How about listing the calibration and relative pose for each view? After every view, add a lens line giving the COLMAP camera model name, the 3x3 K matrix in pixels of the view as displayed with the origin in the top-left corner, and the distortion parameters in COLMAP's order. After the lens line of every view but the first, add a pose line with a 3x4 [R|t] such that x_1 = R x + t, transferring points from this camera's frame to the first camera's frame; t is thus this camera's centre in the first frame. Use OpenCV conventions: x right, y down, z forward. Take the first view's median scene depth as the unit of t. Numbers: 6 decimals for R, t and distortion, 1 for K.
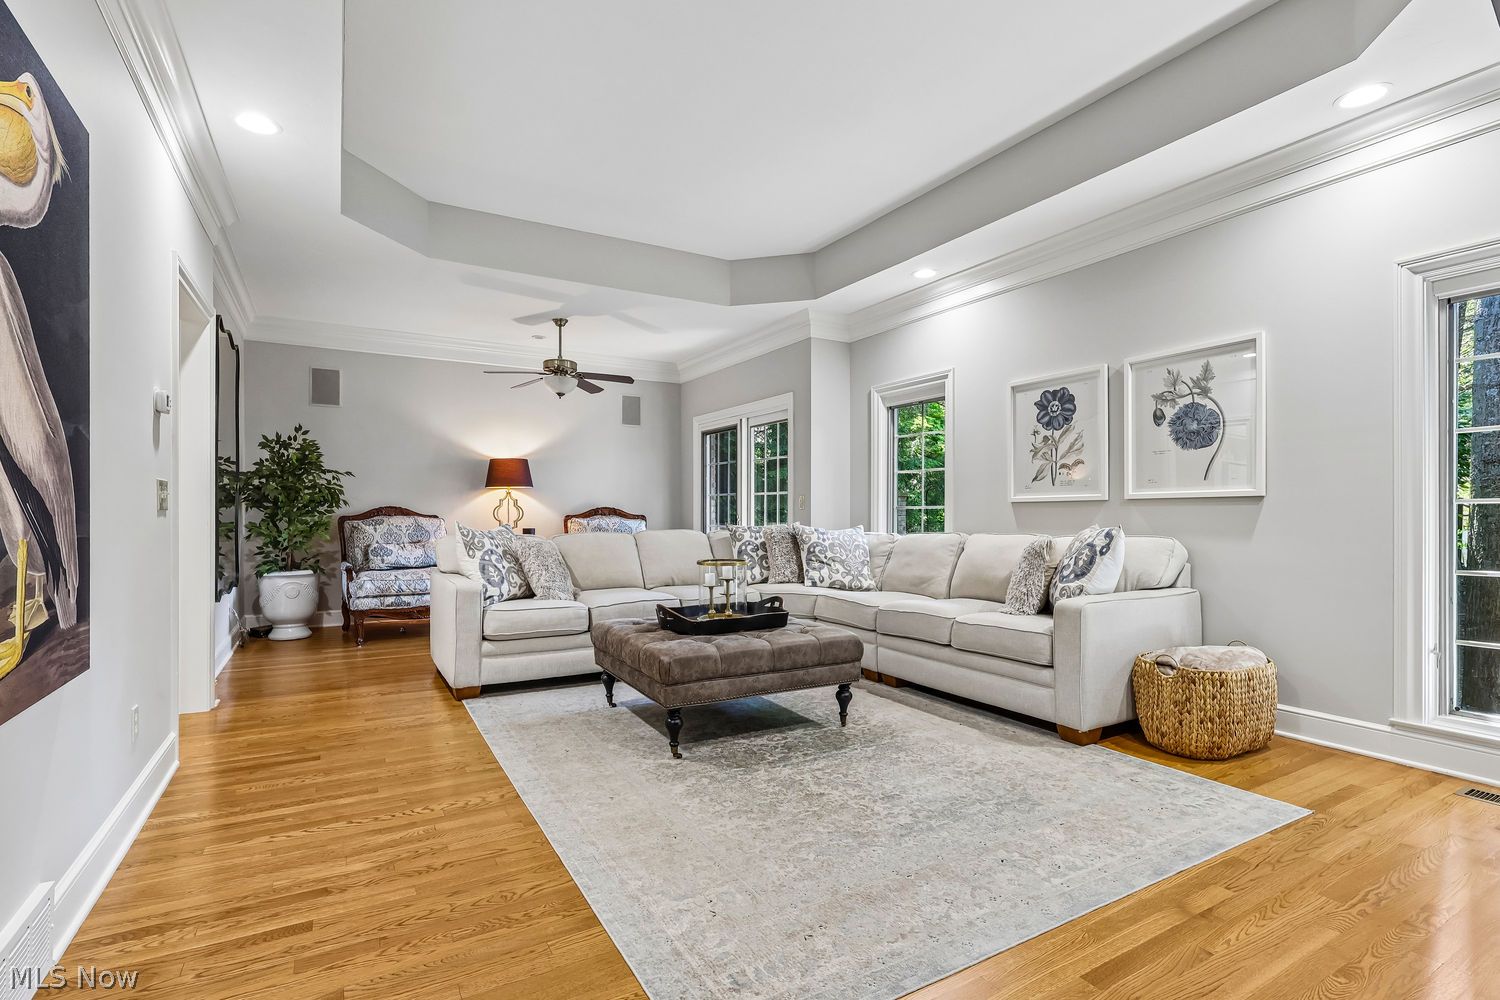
lens RADIAL K [[695.9, 0, 752.0], [0, 695.9, 507.9], [0, 0, 1]] dist [0.007550, -0.000036]
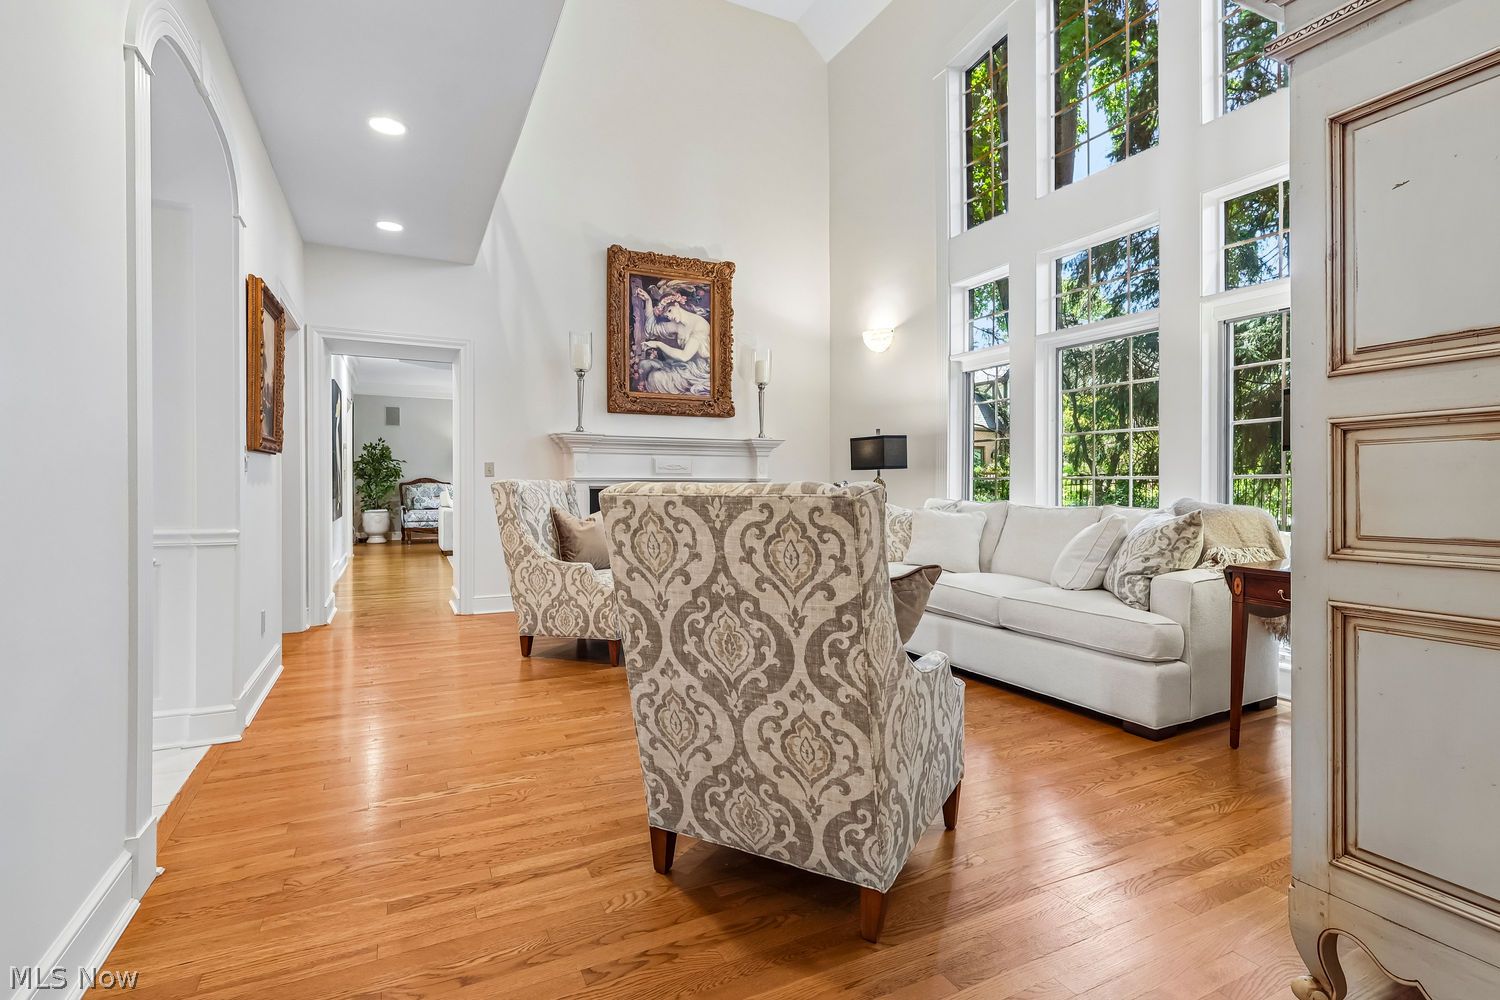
lens RADIAL K [[695.9, 0, 746.7], [0, 695.9, 492.1], [0, 0, 1]] dist [0.007550, -0.000036]
pose [[0.997023, 0.005083, -0.076934, 0.558389], [-0.003862, 0.999864, 0.016012, 0.002536], [0.077005, -0.015667, 0.996908, -0.923338]]
